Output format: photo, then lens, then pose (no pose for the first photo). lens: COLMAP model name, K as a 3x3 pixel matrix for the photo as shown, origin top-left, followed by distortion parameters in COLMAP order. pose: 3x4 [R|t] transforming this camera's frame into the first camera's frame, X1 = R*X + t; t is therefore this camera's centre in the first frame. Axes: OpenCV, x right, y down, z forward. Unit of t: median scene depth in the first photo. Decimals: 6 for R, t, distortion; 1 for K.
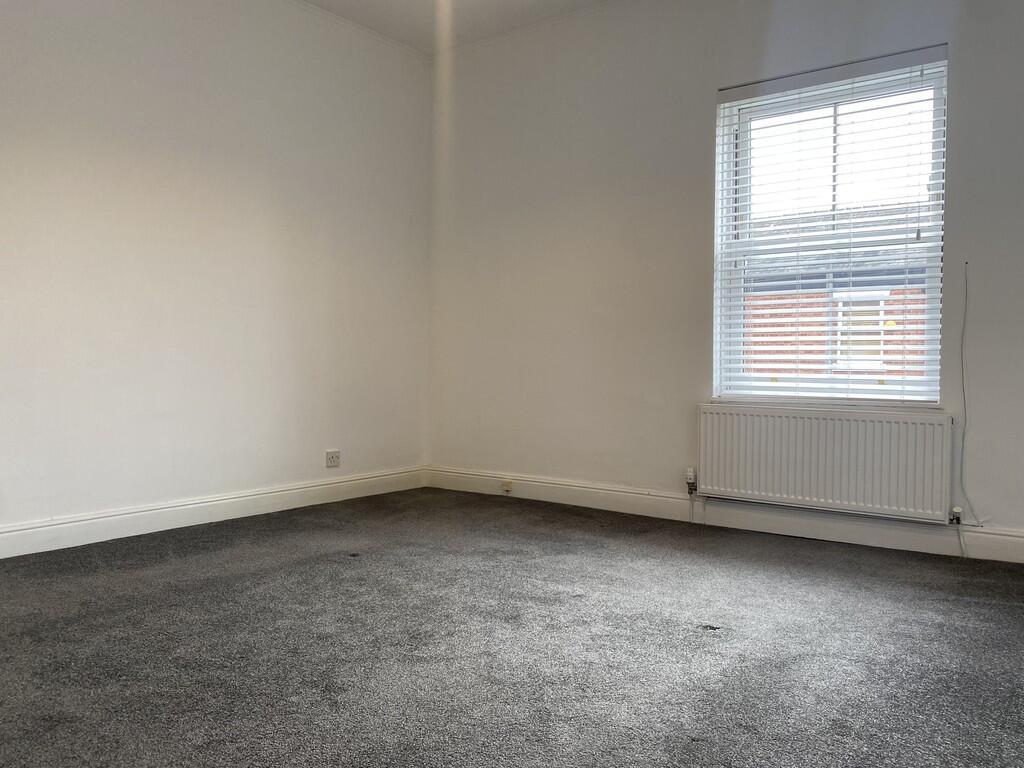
lens RADIAL K [[804.2, 0, 512.9], [0, 804.2, 386.5], [0, 0, 1]] dist [-0.011420, -0.002703]
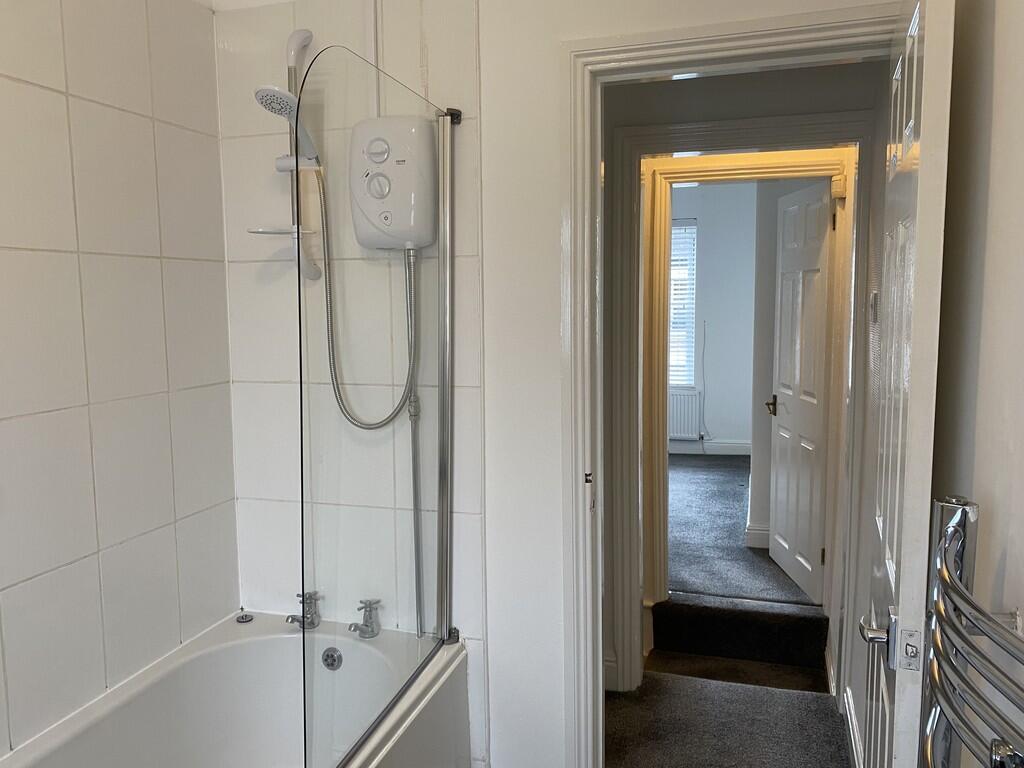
lens RADIAL K [[804.2, 0, 510.4], [0, 804.2, 383.5], [0, 0, 1]] dist [-0.011420, -0.002703]
pose [[0.941451, -0.054057, 0.332789, -0.675603], [0.030201, 0.996616, 0.076450, -0.169045], [-0.335796, -0.061923, 0.939897, -0.900908]]
